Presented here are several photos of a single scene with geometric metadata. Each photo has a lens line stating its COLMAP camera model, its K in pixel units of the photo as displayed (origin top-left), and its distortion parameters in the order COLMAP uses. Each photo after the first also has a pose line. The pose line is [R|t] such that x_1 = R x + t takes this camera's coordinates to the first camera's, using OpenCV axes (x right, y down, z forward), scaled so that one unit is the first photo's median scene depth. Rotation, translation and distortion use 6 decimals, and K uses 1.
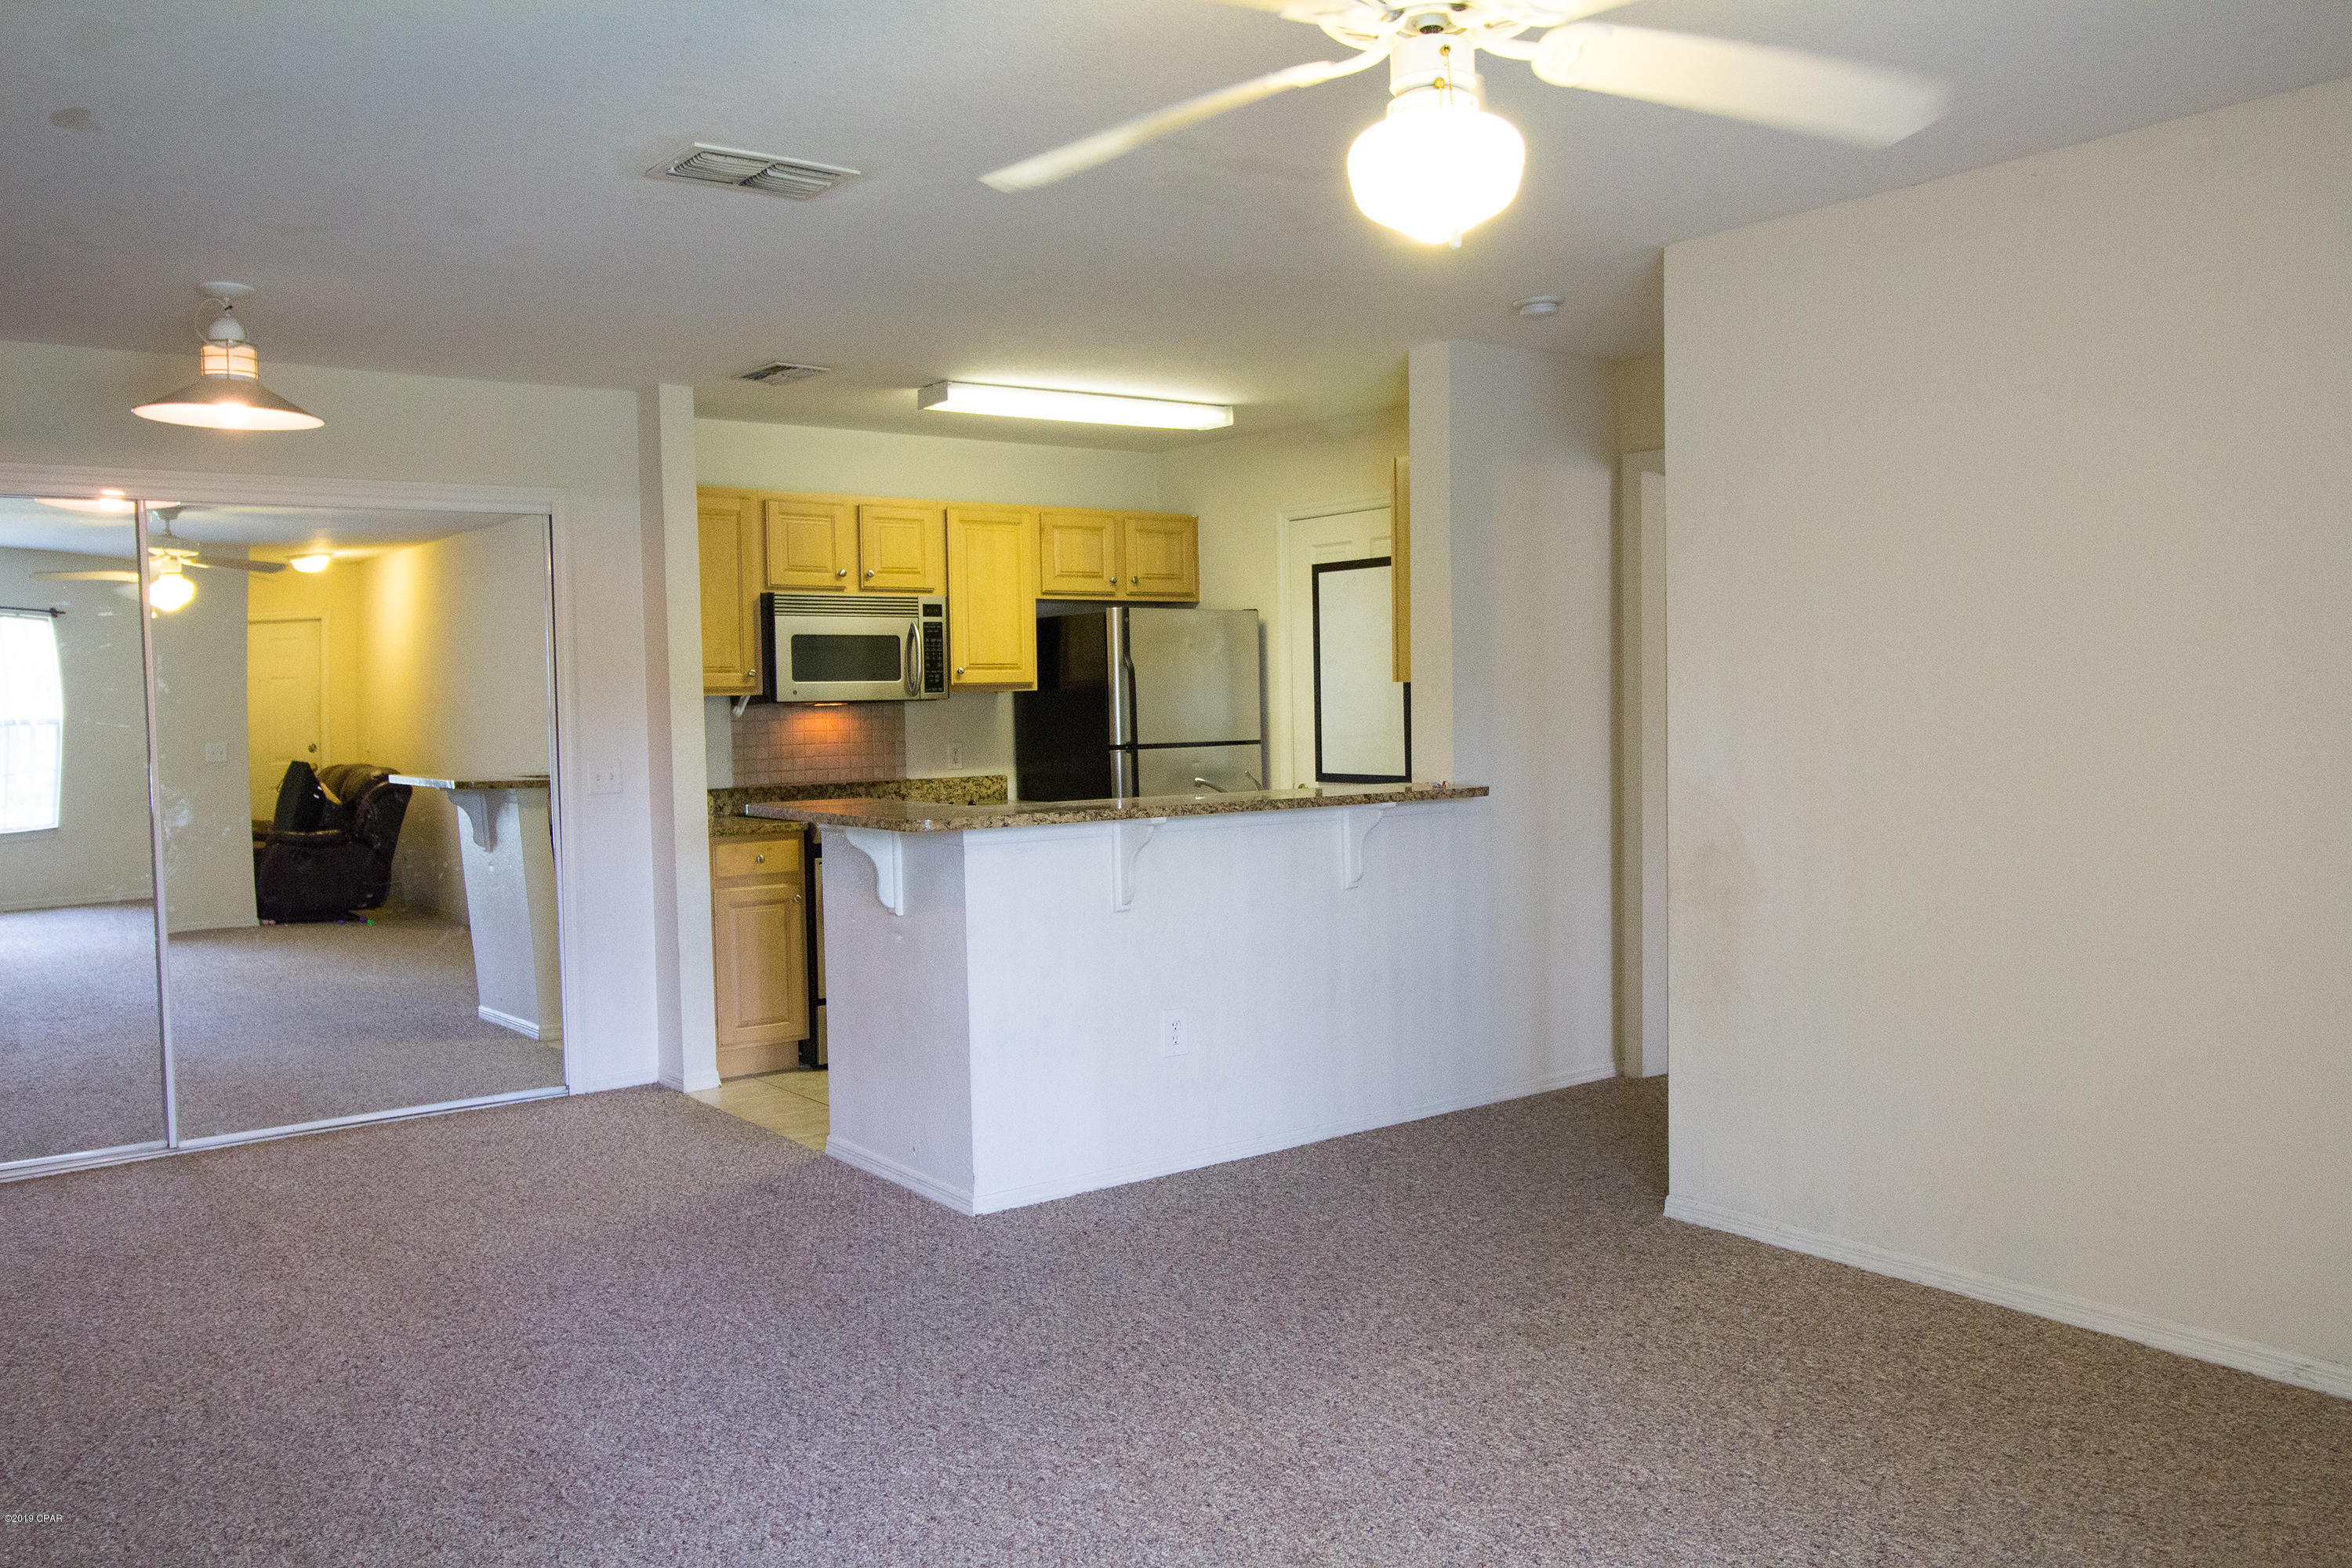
lens RADIAL K [[1819.5, 0, 1176.0], [0, 1819.5, 784.0], [0, 0, 1]] dist [0.012485, -0.009622]
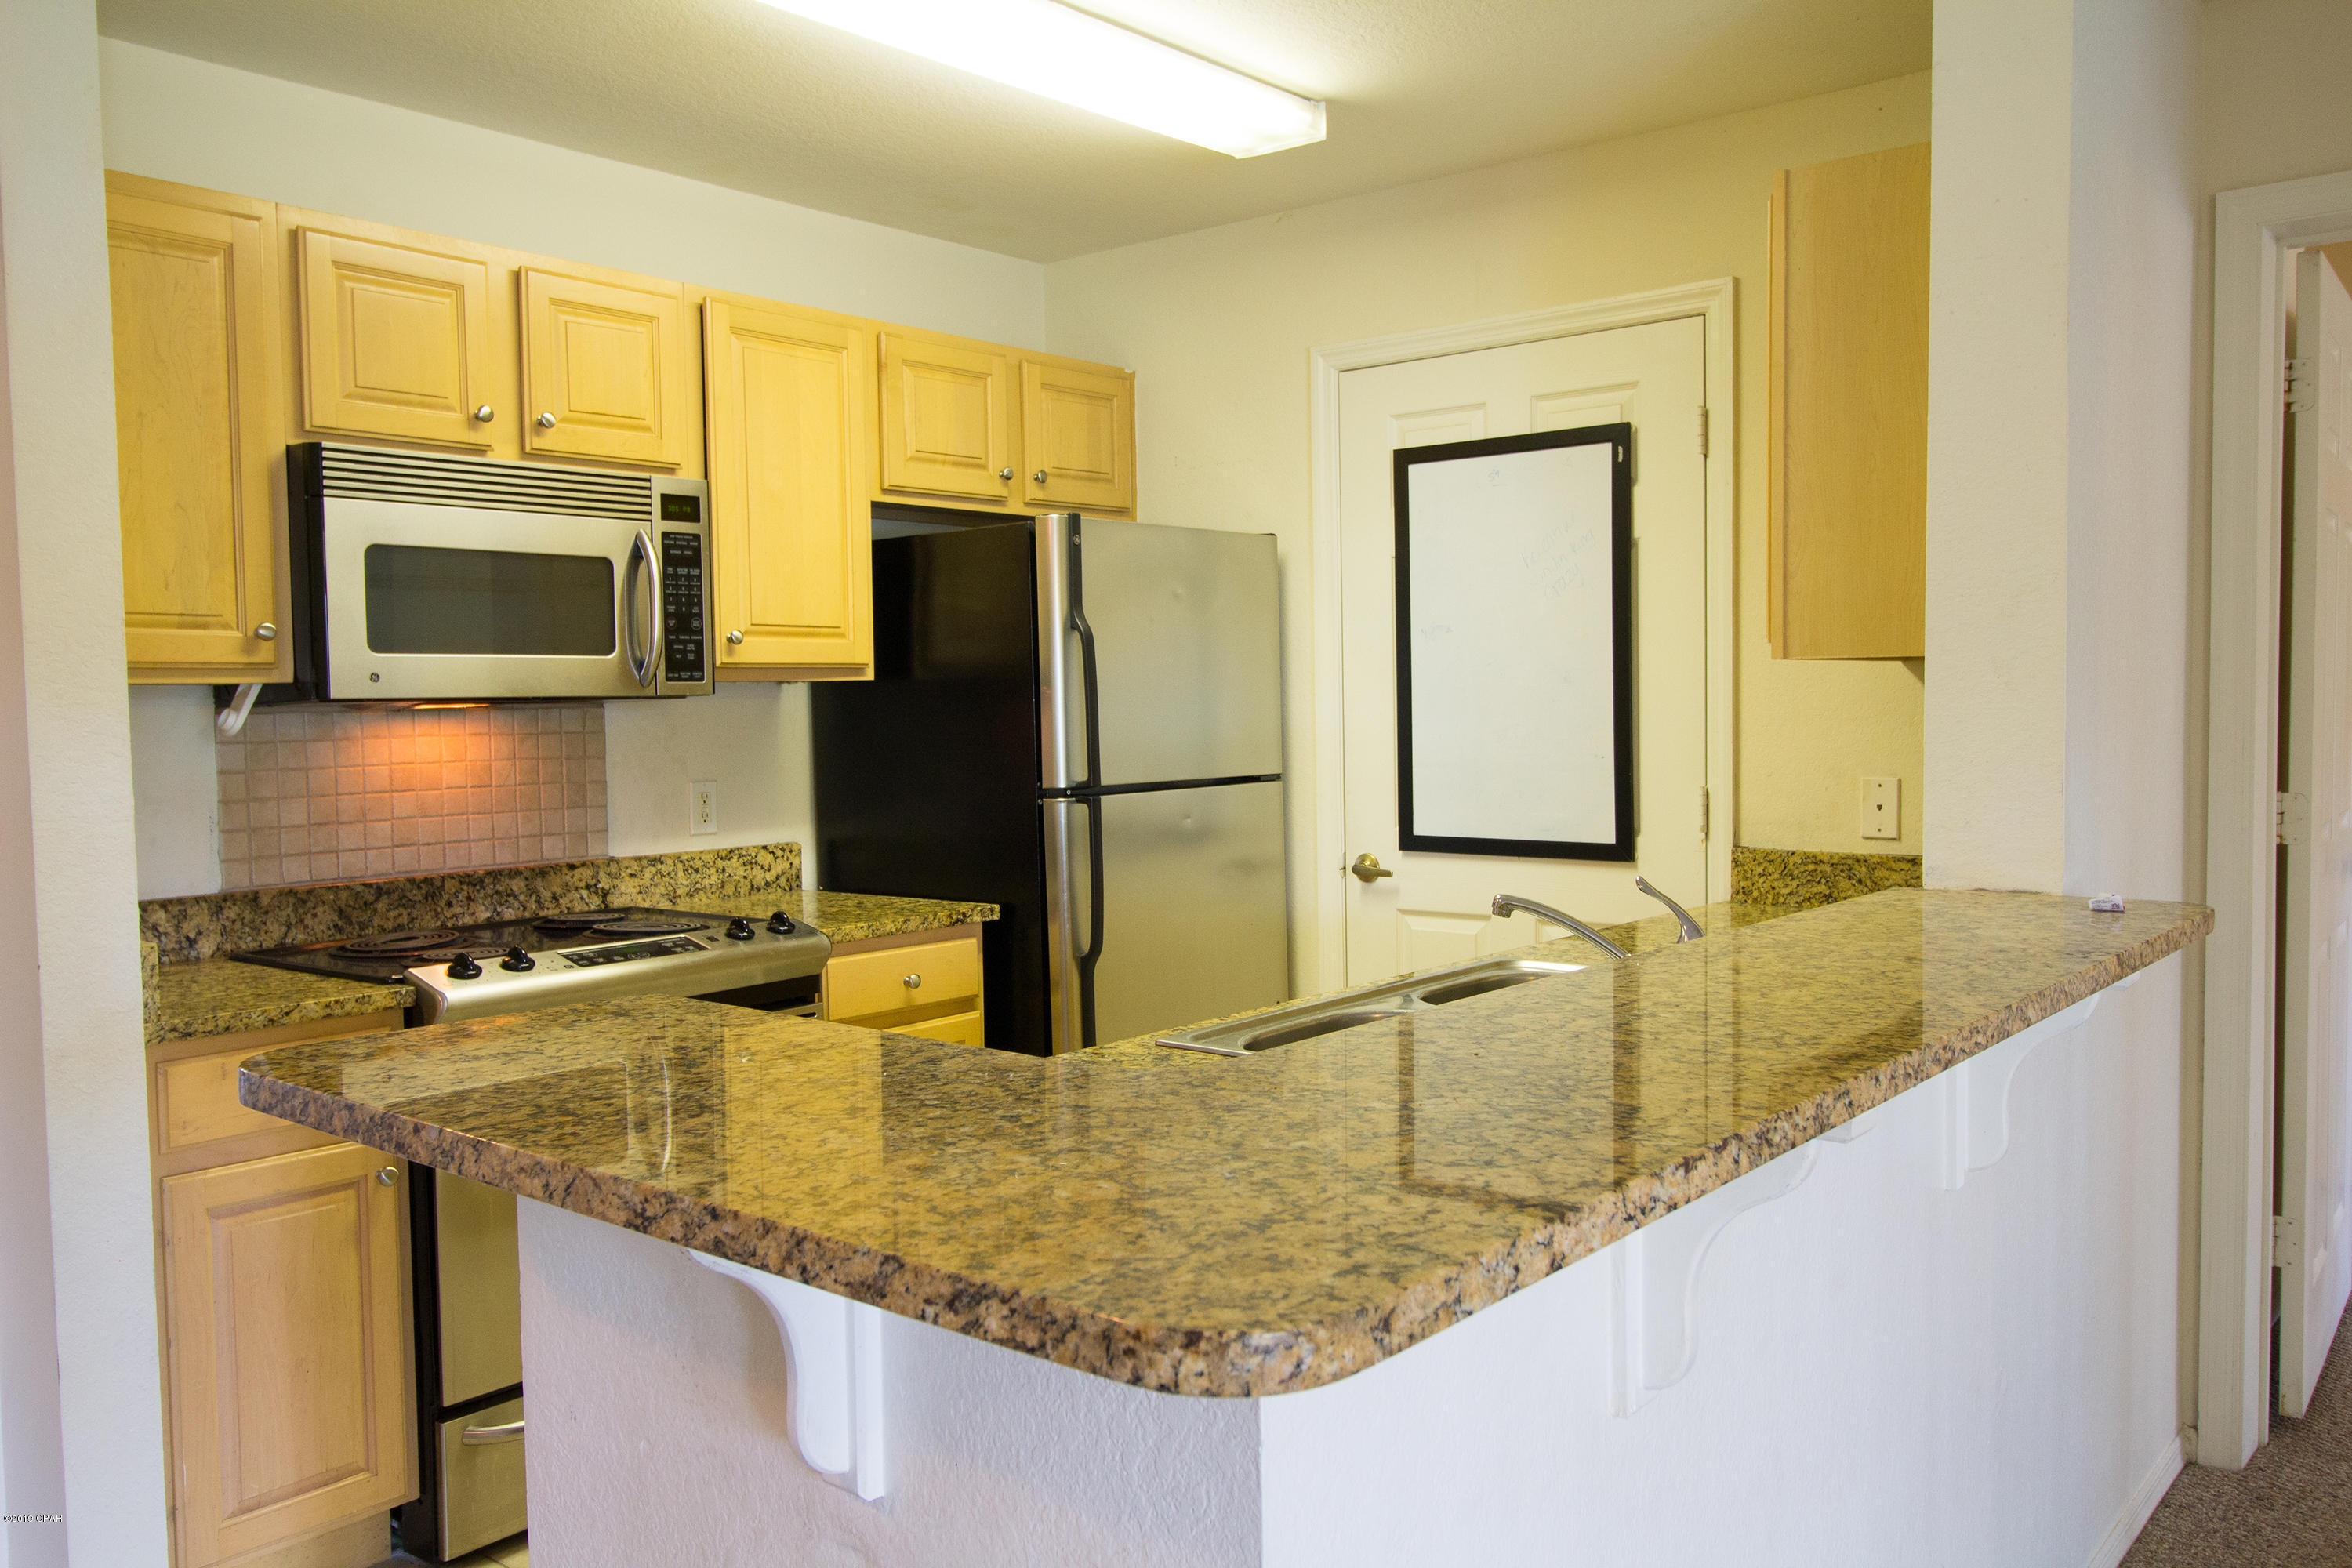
lens RADIAL K [[1819.5, 0, 1176.0], [0, 1819.5, 784.0], [0, 0, 1]] dist [0.012485, -0.009622]
pose [[0.973141, -0.006792, 0.230111, -0.116876], [0.007291, 0.999973, -0.001317, -0.021755], [-0.230096, 0.002959, 0.973164, 0.504403]]
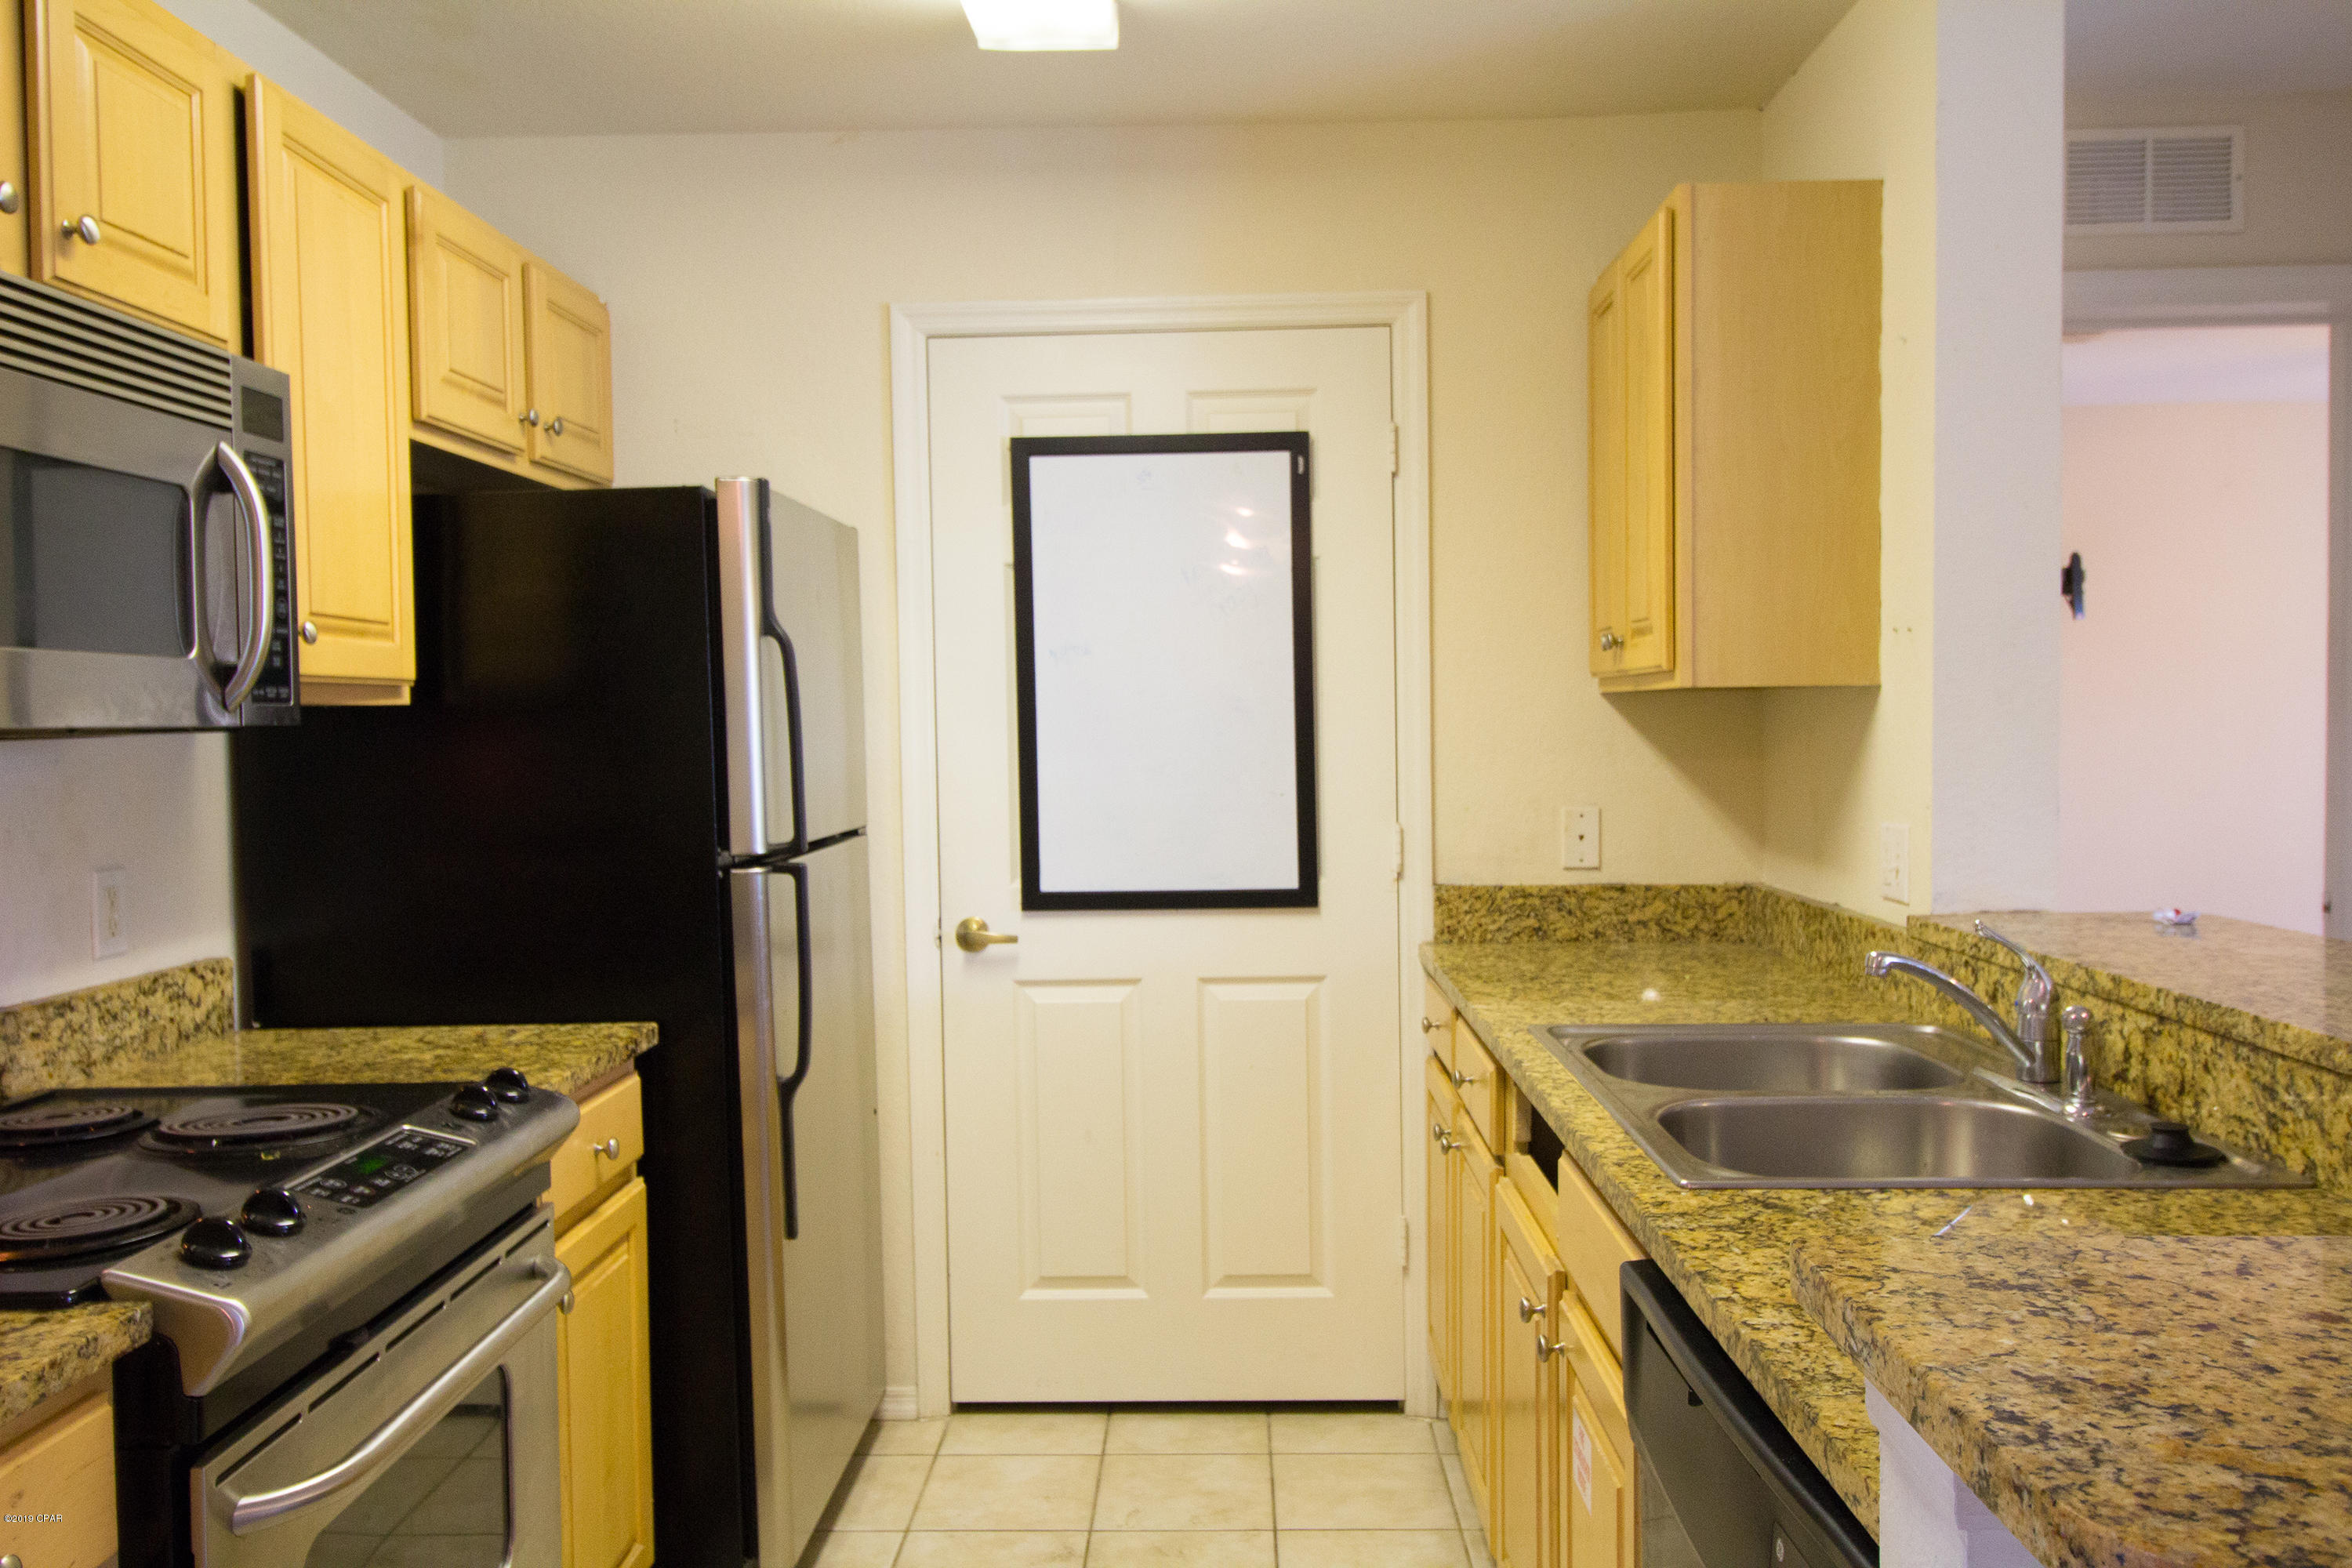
lens RADIAL K [[1819.5, 0, 1176.0], [0, 1819.5, 784.0], [0, 0, 1]] dist [0.012485, -0.009622]
pose [[0.625400, -0.019267, 0.780066, -0.265560], [0.039370, 0.999201, -0.006884, -0.029760], [-0.779311, 0.035016, 0.625659, 0.706313]]
